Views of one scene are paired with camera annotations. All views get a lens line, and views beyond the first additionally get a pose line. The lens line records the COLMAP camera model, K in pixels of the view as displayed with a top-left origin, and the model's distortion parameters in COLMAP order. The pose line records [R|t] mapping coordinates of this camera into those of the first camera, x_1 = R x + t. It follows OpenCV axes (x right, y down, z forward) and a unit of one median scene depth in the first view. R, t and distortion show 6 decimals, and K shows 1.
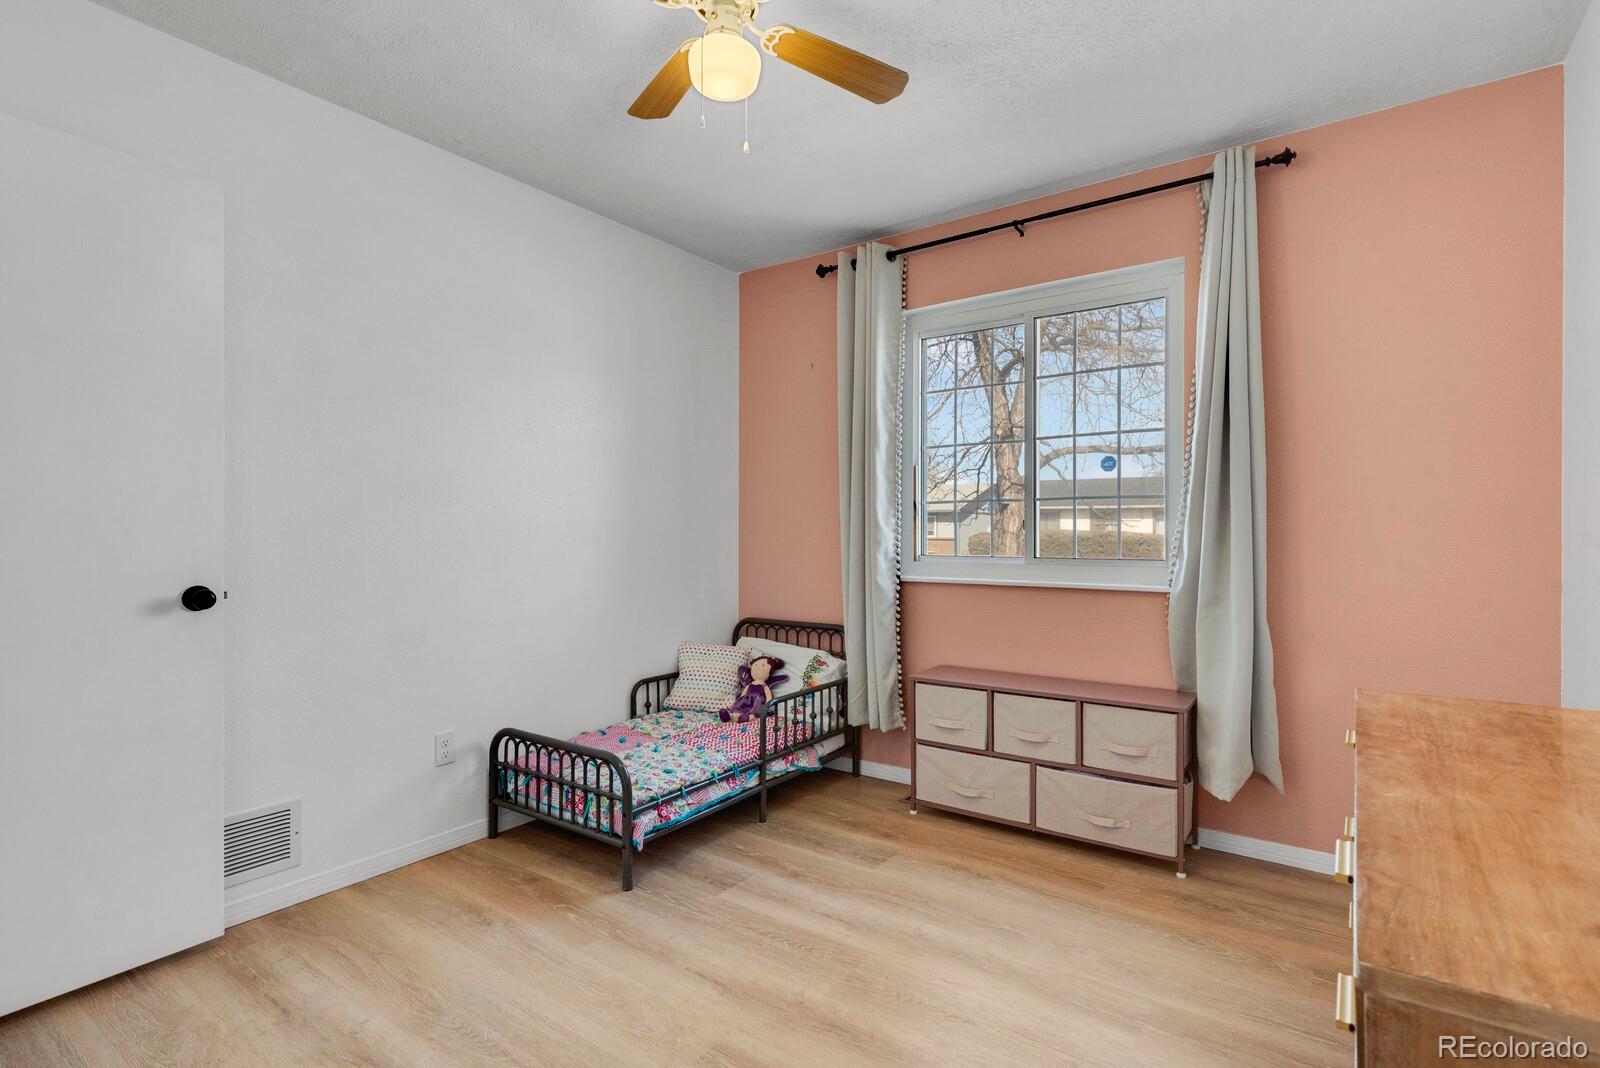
lens RADIAL K [[768.9, 0, 807.5], [0, 768.9, 528.3], [0, 0, 1]] dist [0.000531, 0.000905]
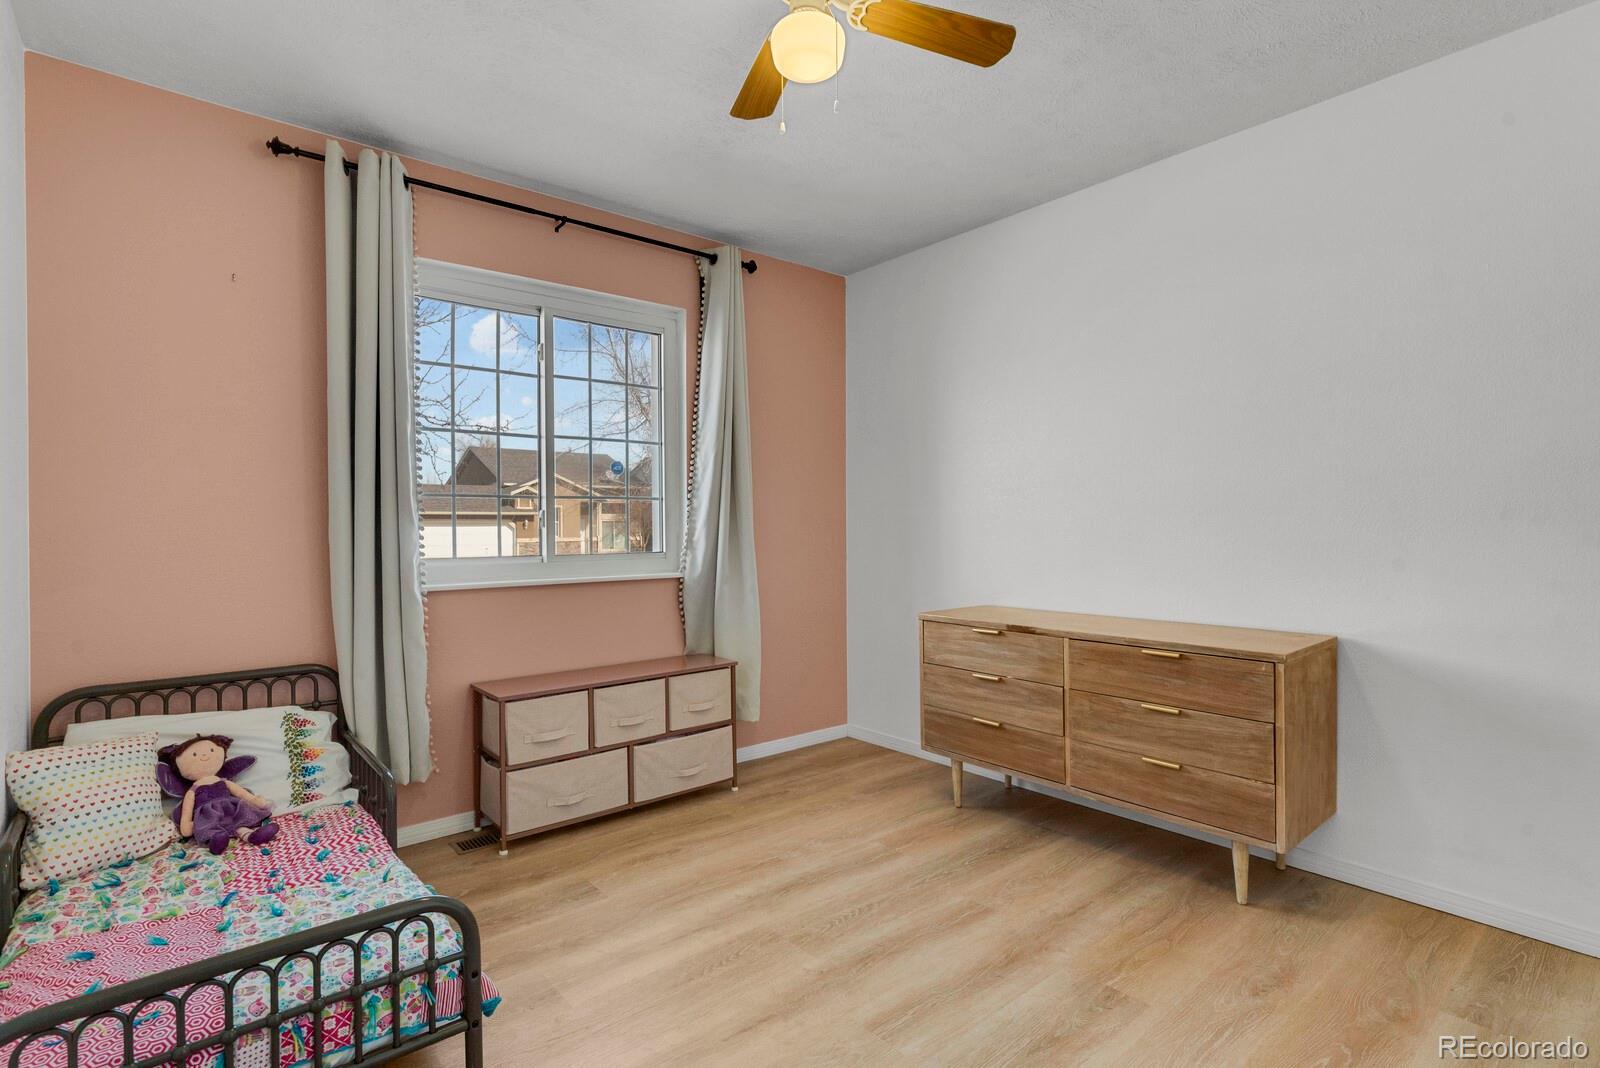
lens RADIAL K [[768.9, 0, 807.5], [0, 768.9, 528.3], [0, 0, 1]] dist [0.000531, 0.000905]
pose [[0.250332, -0.002983, 0.968156, -0.698145], [0.005517, 0.999983, 0.001655, 0.003746], [-0.968144, 0.004927, 0.250344, 0.508204]]
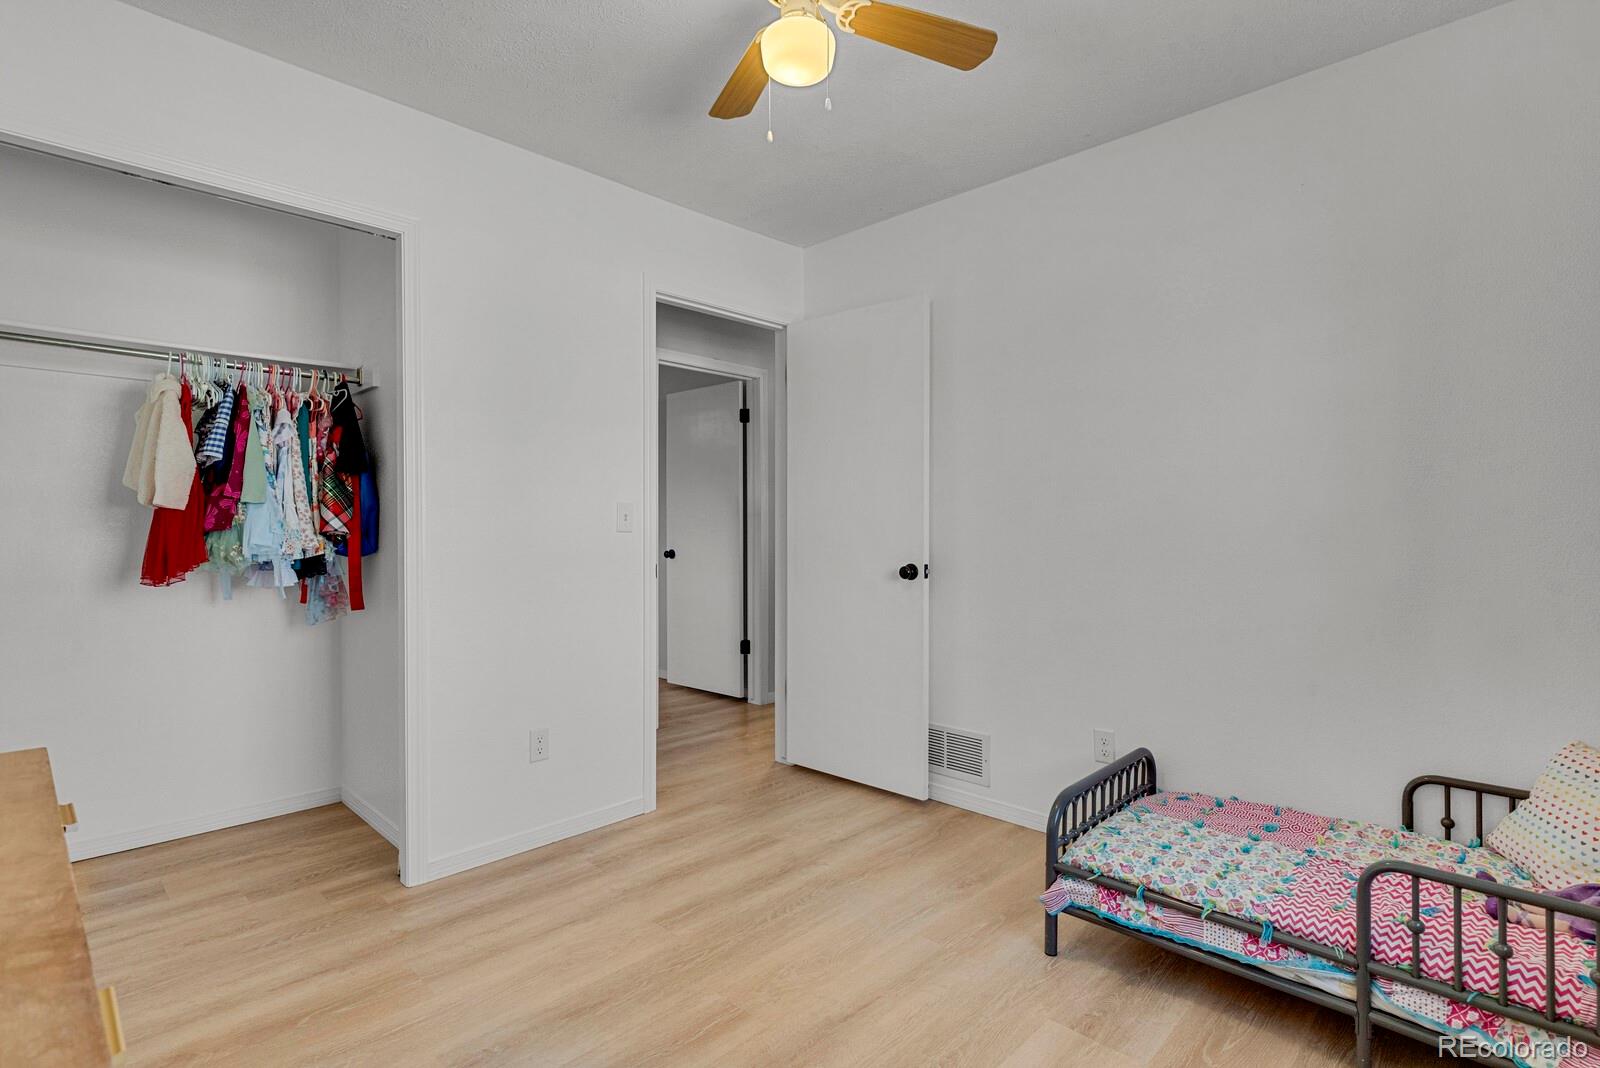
lens RADIAL K [[777.9, 0, 823.3], [0, 777.9, 532.4], [0, 0, 1]] dist [-0.002424, -0.000606]
pose [[-0.143325, 0.003304, -0.989670, 0.571568], [0.003115, 0.999991, 0.002887, 0.004581], [0.989671, -0.002669, -0.143334, 0.780557]]
